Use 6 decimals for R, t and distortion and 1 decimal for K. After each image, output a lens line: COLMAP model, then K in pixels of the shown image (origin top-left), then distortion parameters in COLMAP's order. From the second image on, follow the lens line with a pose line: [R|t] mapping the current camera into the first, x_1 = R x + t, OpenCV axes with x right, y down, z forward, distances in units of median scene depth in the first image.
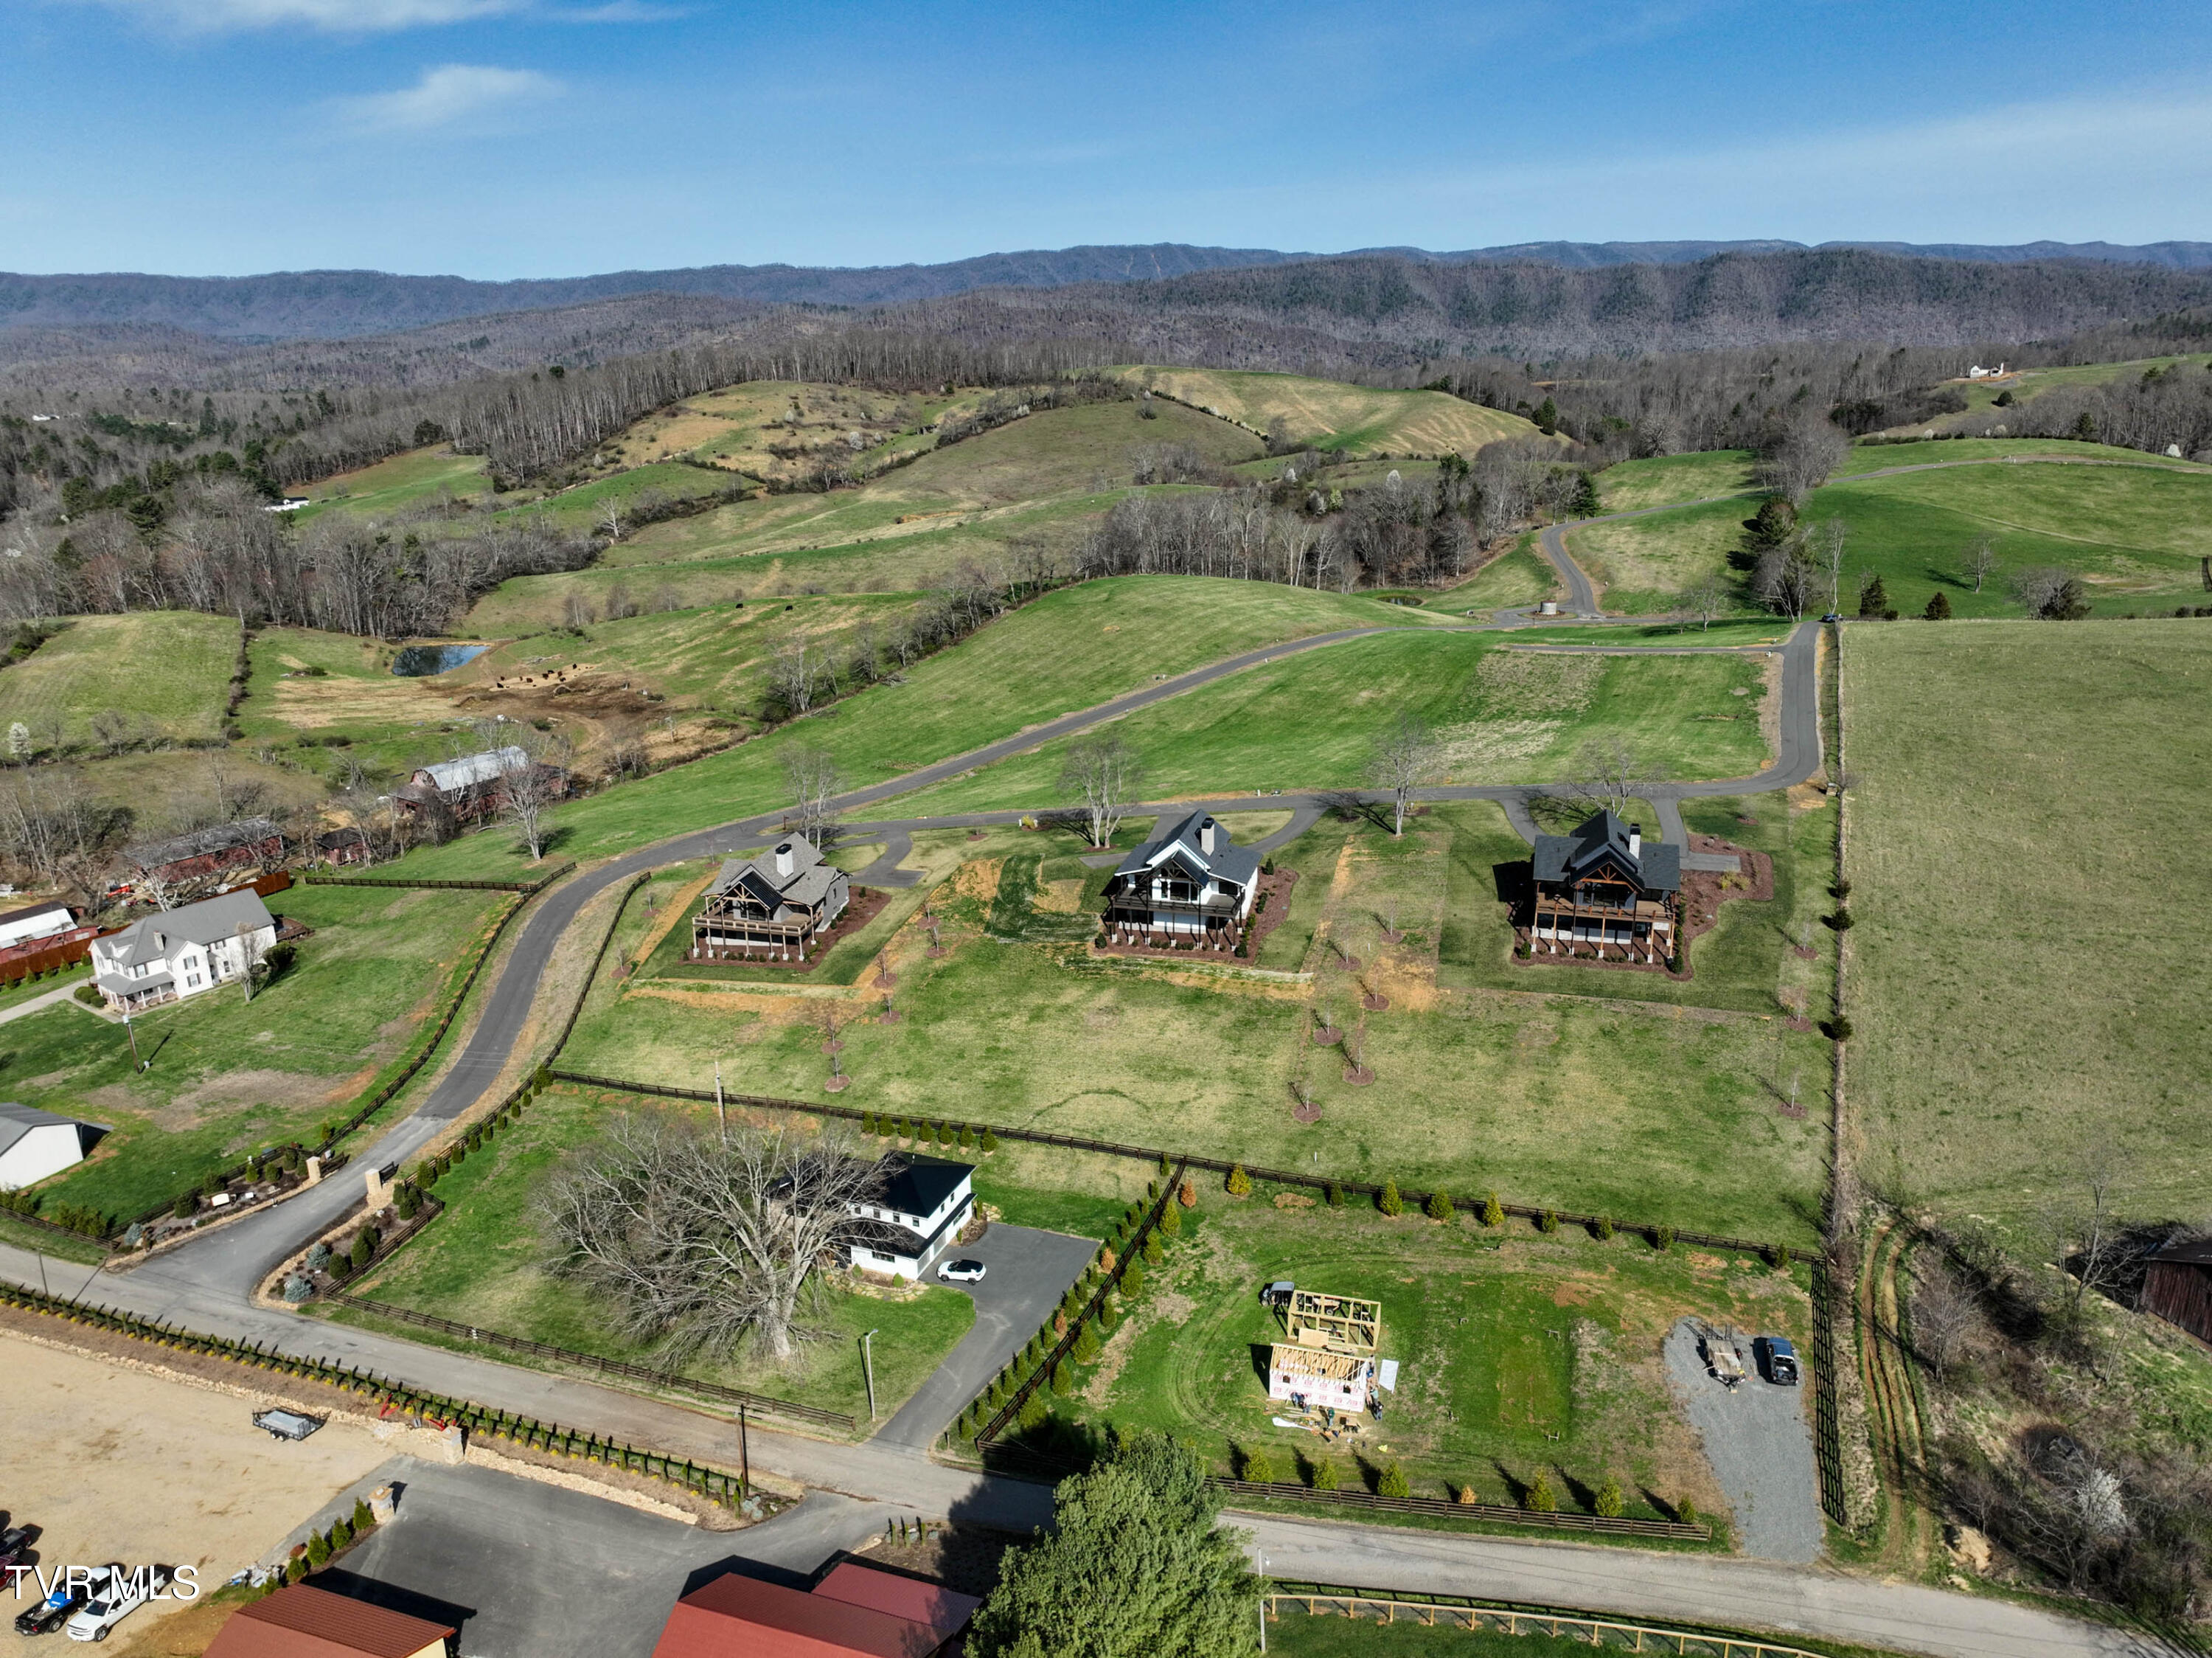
lens RADIAL K [[1550.9, 0, 1117.4], [0, 1550.9, 823.1], [0, 0, 1]] dist [0.003523, 0.005329]
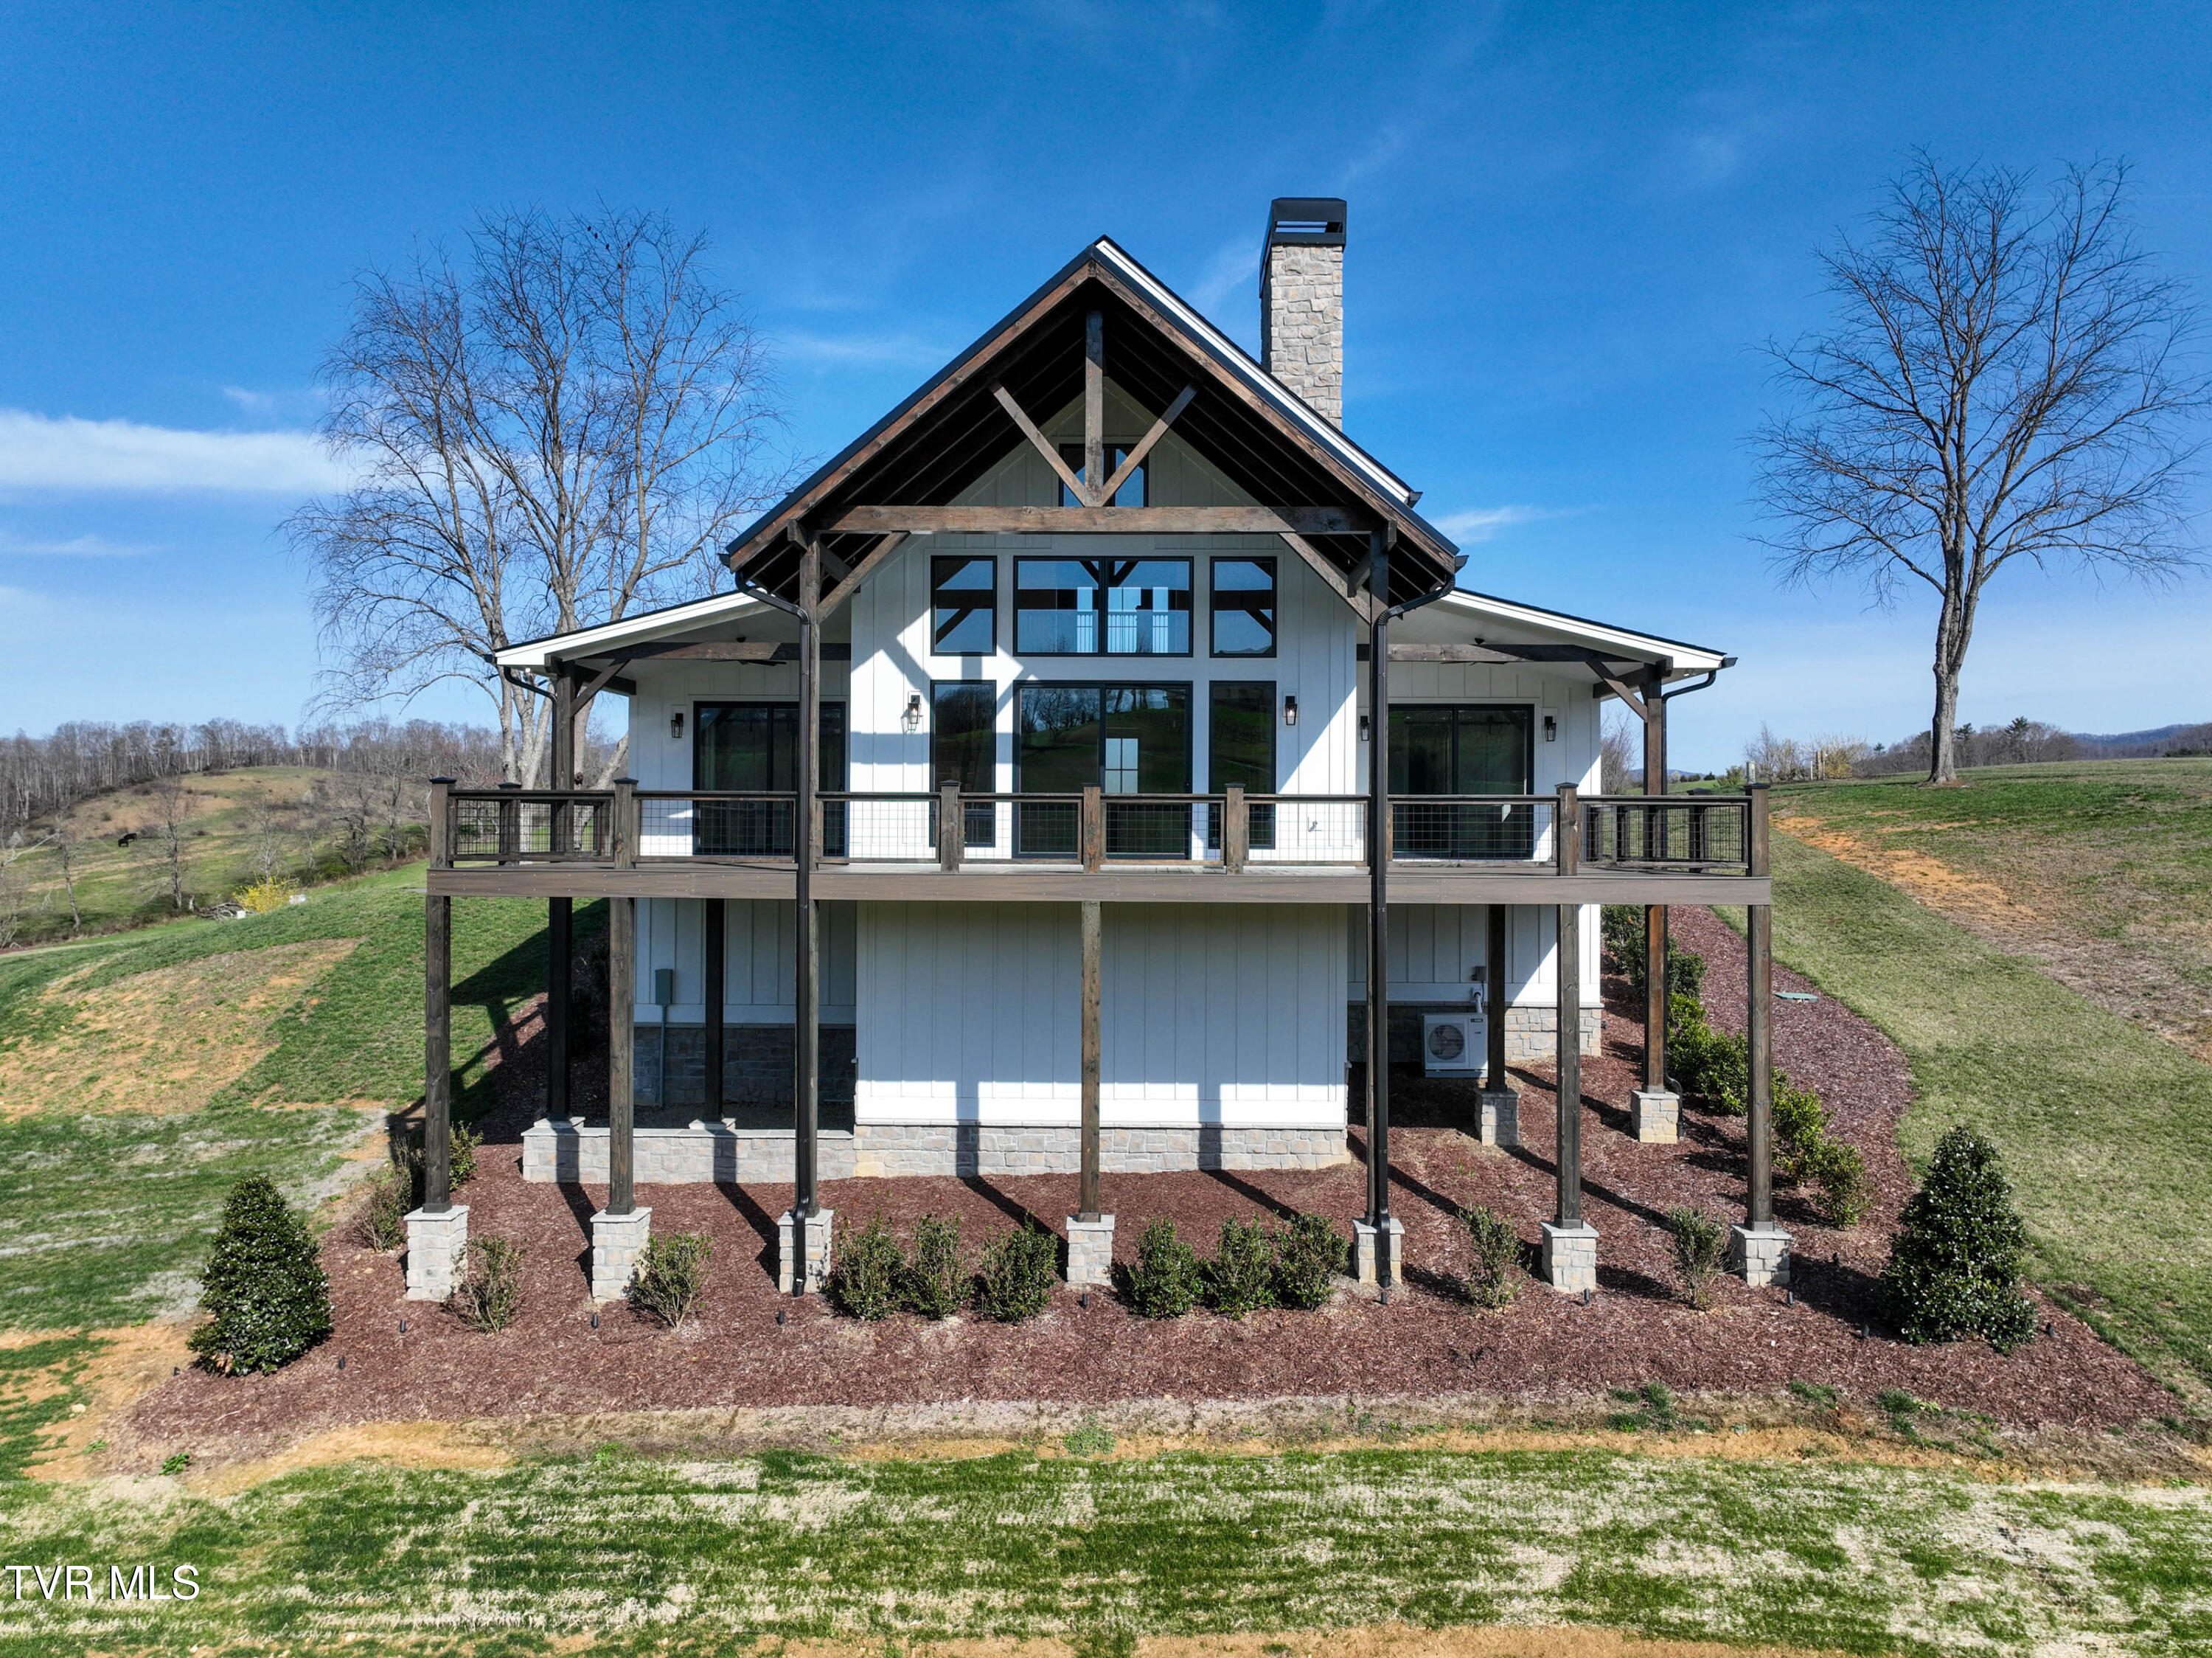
lens RADIAL K [[1550.9, 0, 1117.4], [0, 1550.9, 823.1], [0, 0, 1]] dist [0.003523, 0.005329]
pose [[0.972509, 0.018162, 0.232155, 0.017538], [0.056229, 0.949138, -0.309798, 0.090230], [-0.225974, 0.314335, 0.922025, 1.000090]]
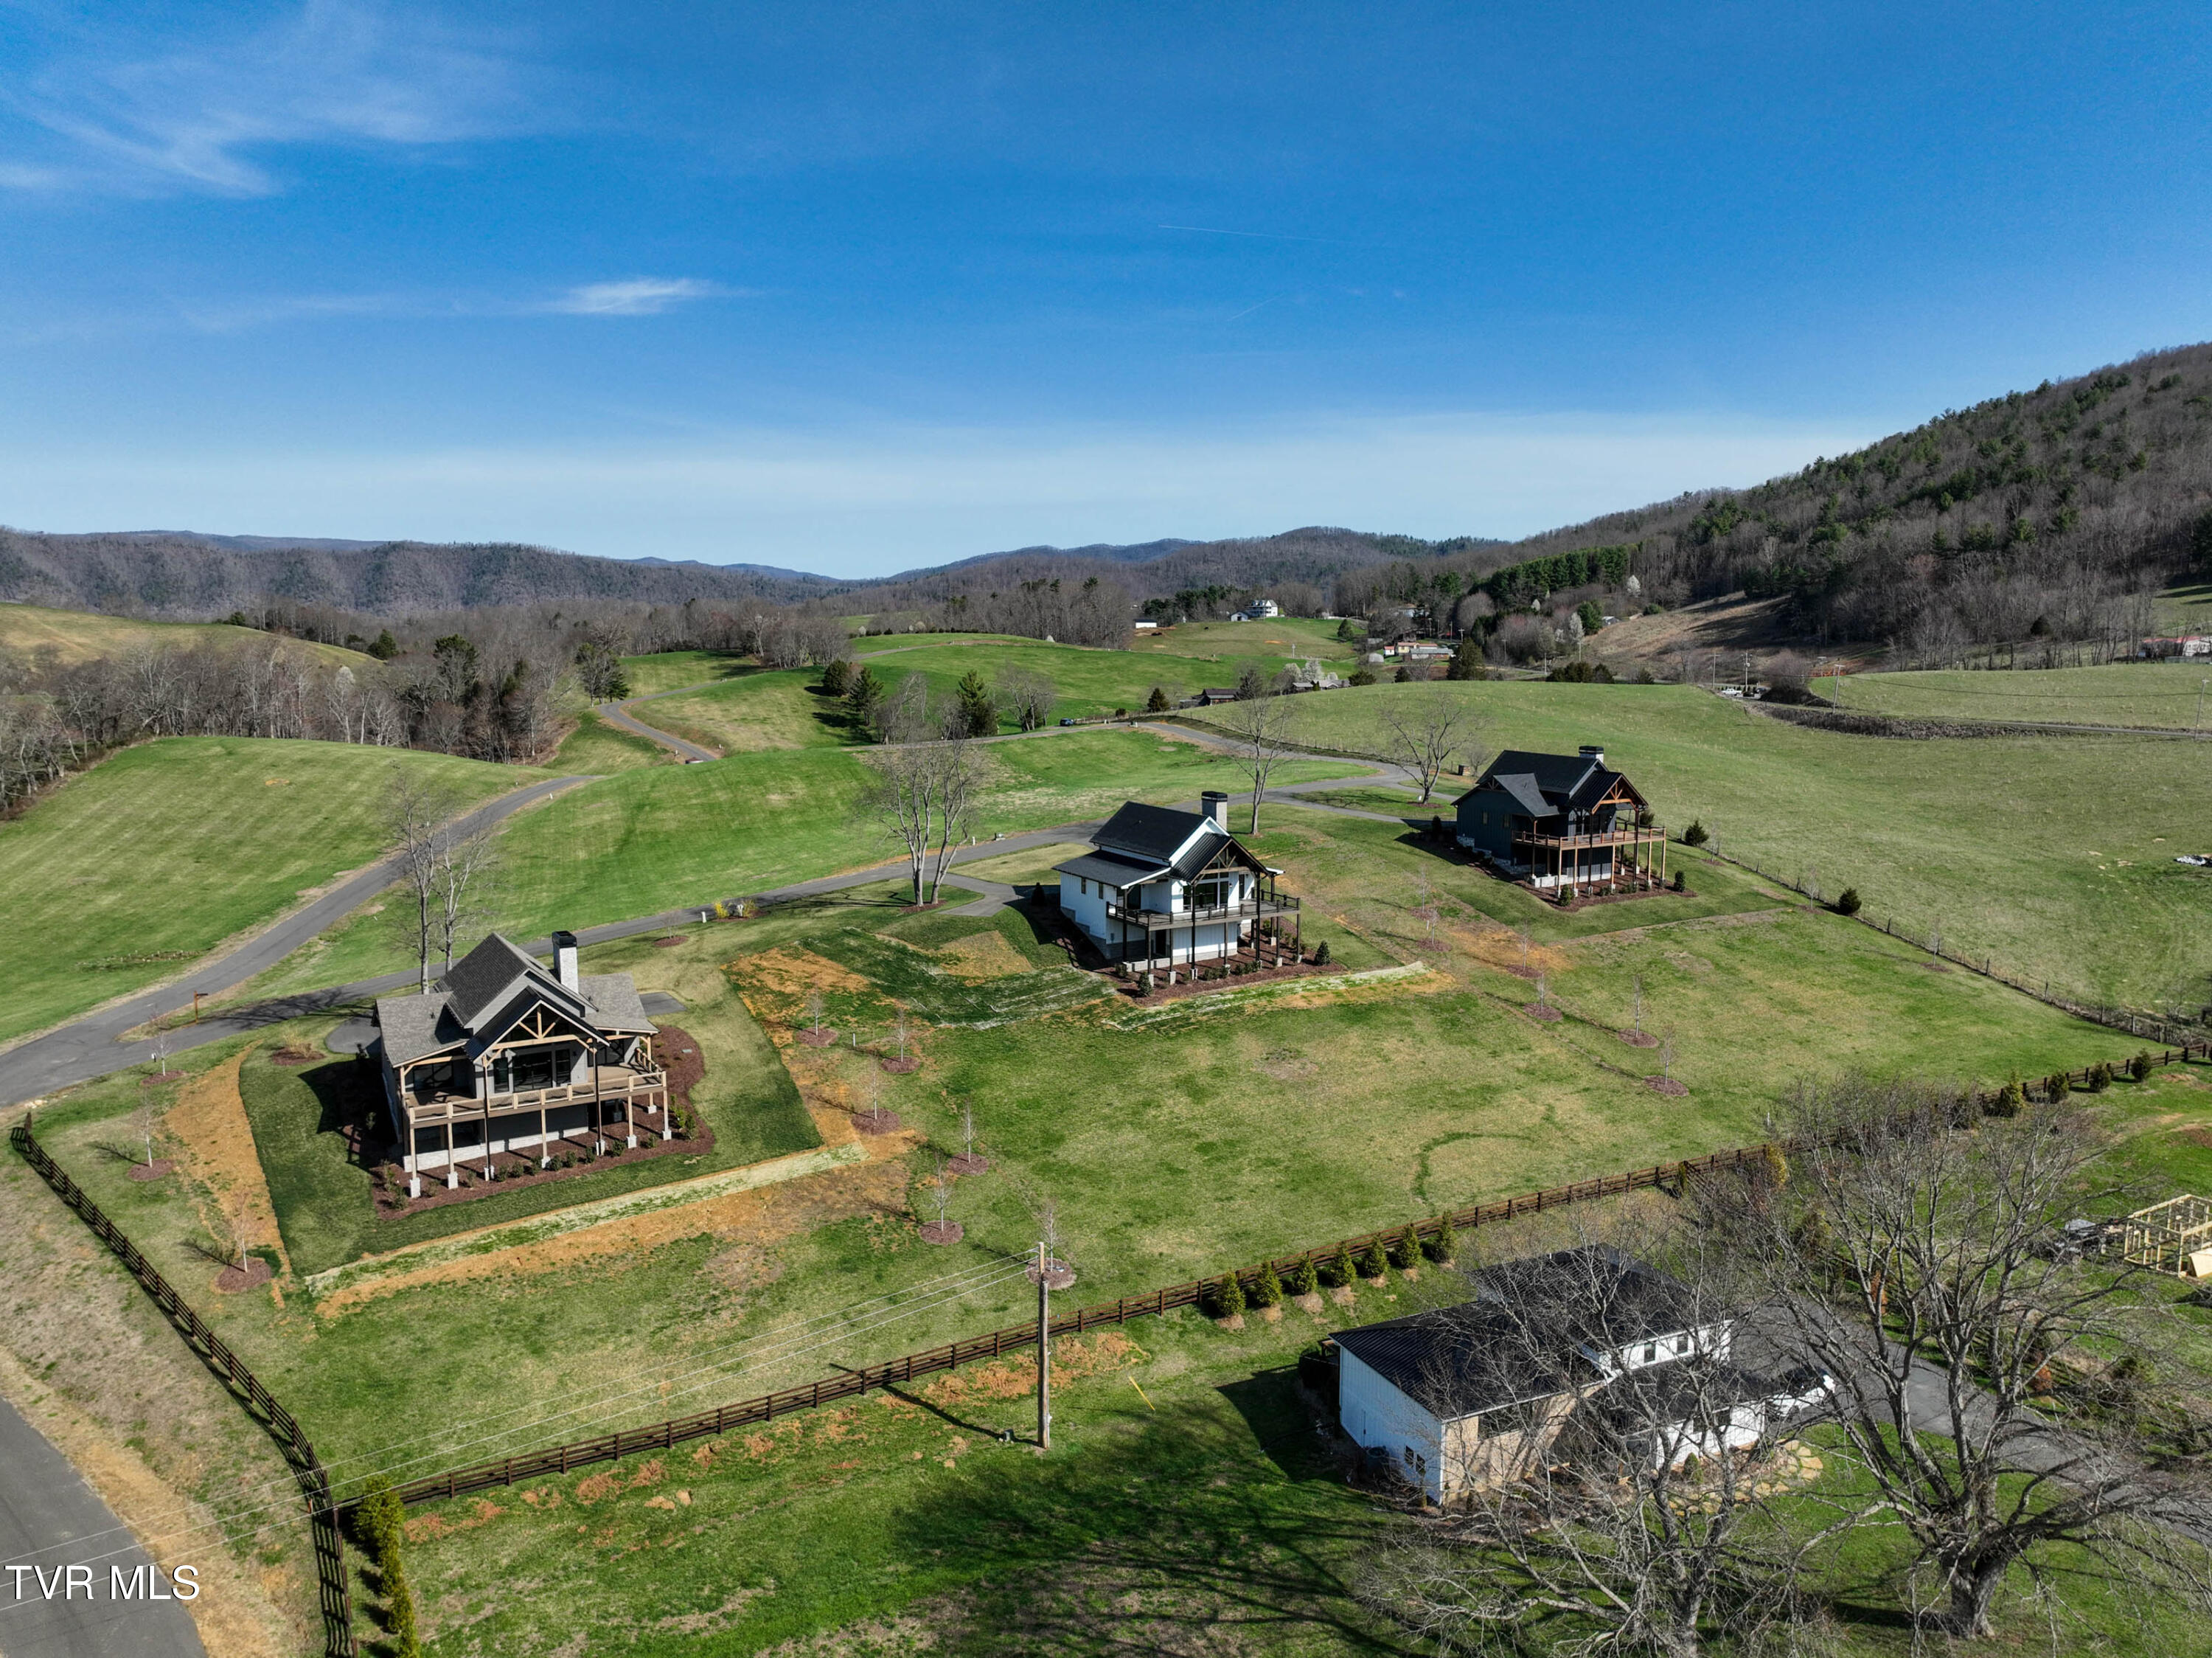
lens RADIAL K [[1550.9, 0, 1117.4], [0, 1550.9, 823.1], [0, 0, 1]] dist [0.003523, 0.005329]
pose [[0.693562, -0.077960, 0.716166, -0.528058], [0.208069, 0.973437, -0.095536, 0.077312], [-0.689695, 0.215272, 0.691360, 0.604952]]
